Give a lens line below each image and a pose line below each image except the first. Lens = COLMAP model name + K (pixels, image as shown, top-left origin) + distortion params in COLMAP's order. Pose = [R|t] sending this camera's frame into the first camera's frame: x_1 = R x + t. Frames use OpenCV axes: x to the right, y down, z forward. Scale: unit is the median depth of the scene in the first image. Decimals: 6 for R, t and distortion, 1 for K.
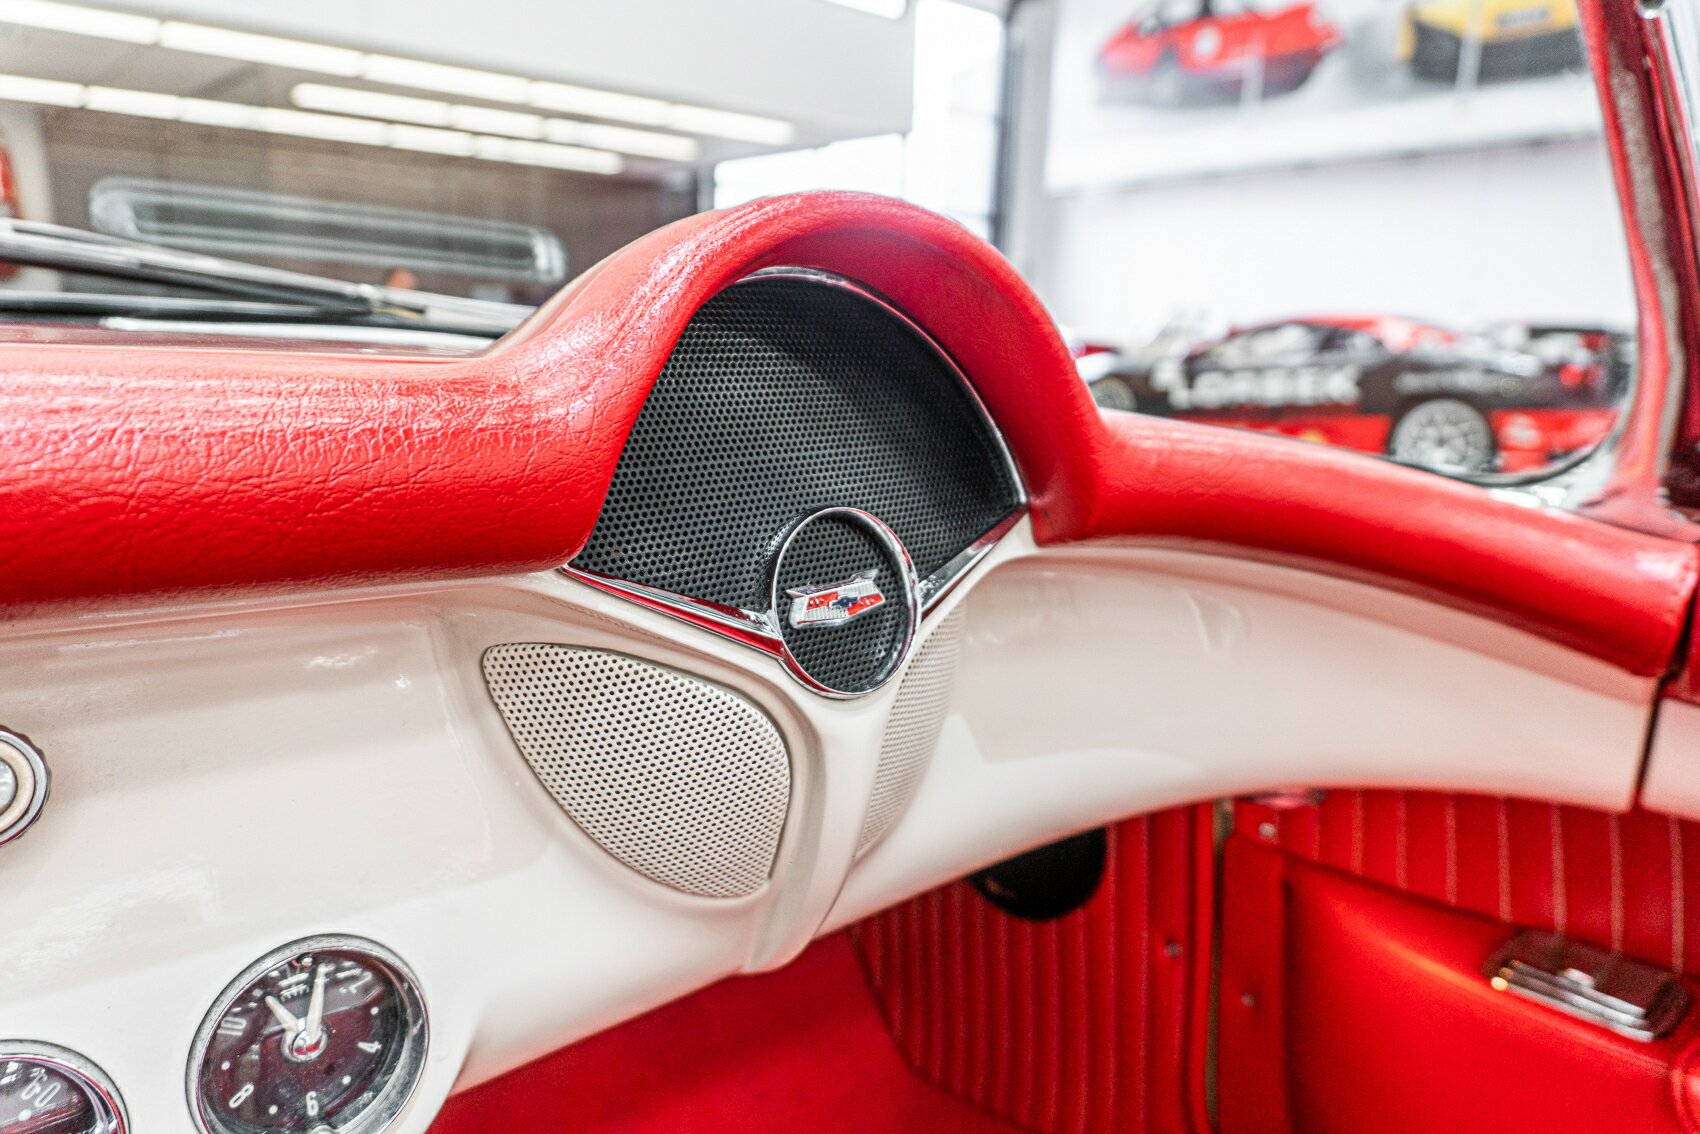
lens RADIAL K [[1132.7, 0, 840.9], [0, 1132.7, 569.5], [0, 0, 1]] dist [-0.009199, 0.002222]
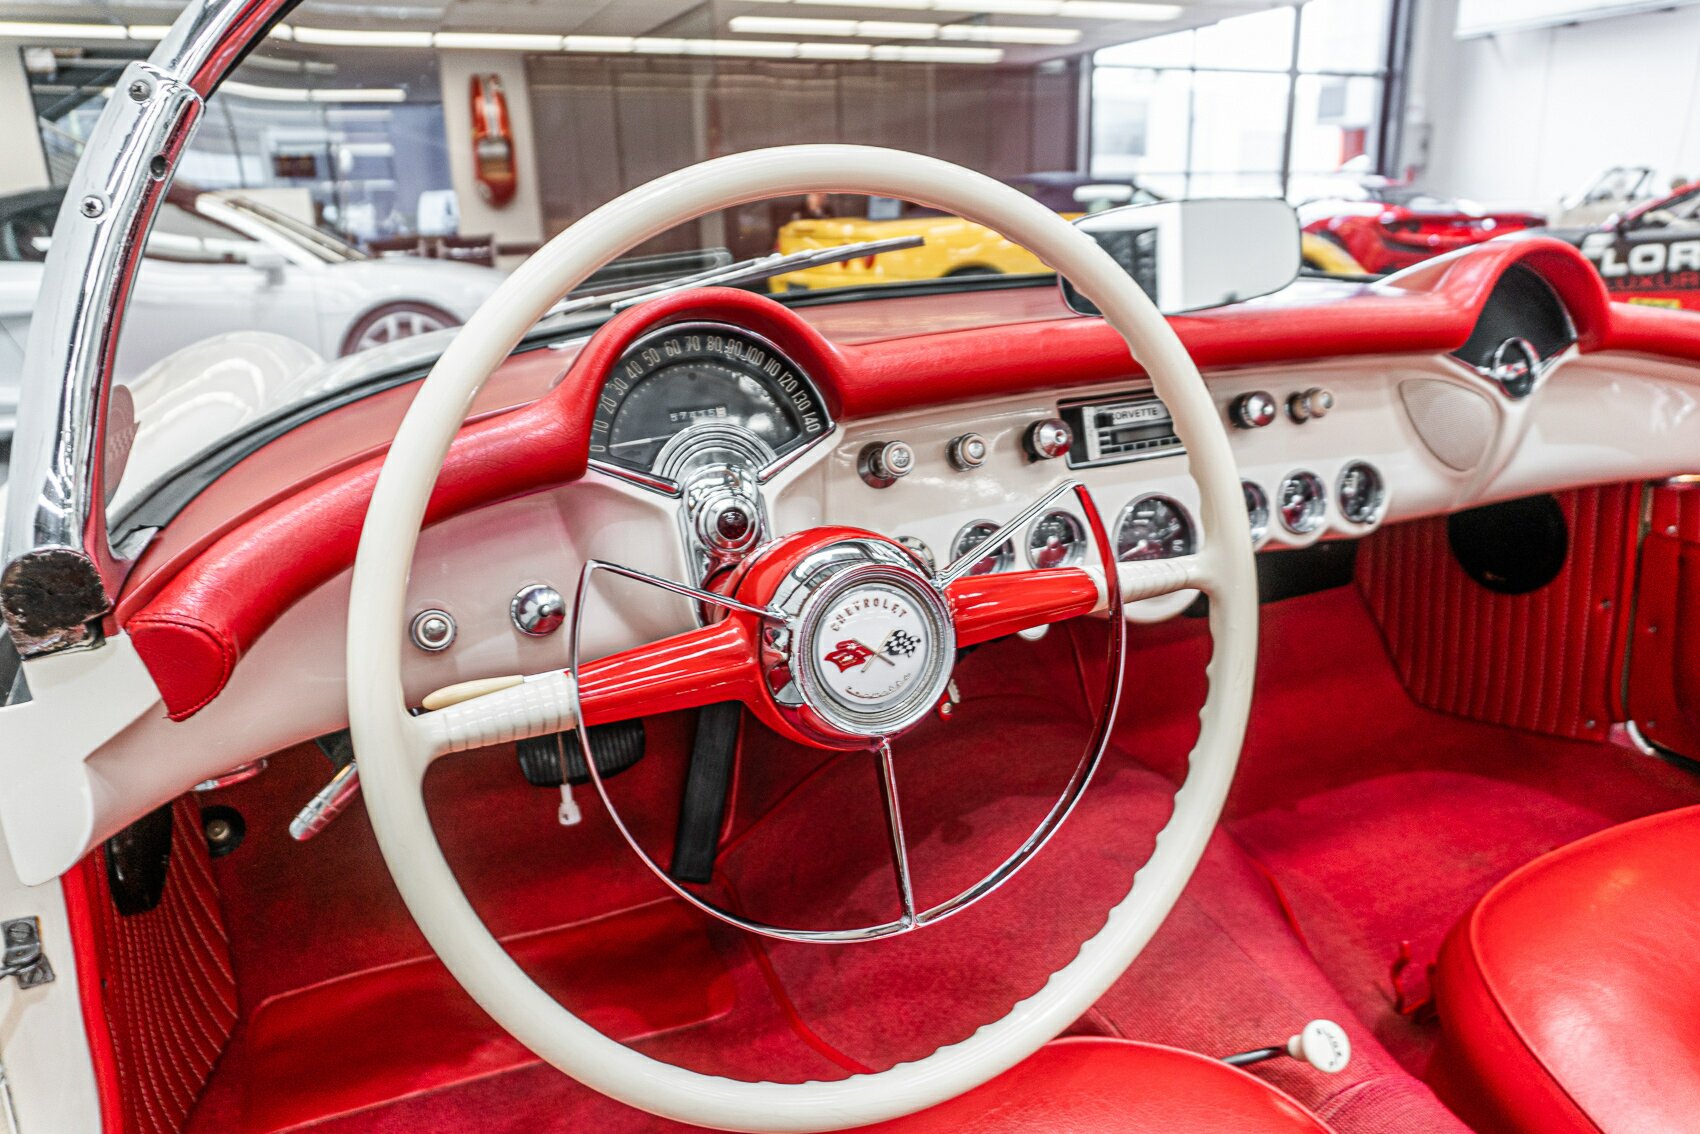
lens RADIAL K [[1132.7, 0, 866.1], [0, 1132.7, 557.1], [0, 0, 1]] dist [-0.009199, 0.002222]
pose [[0.961676, 0.036221, -0.271786, -0.798661], [-0.012357, 0.995954, 0.089006, 0.268672], [0.273910, -0.082237, 0.958233, -2.340132]]
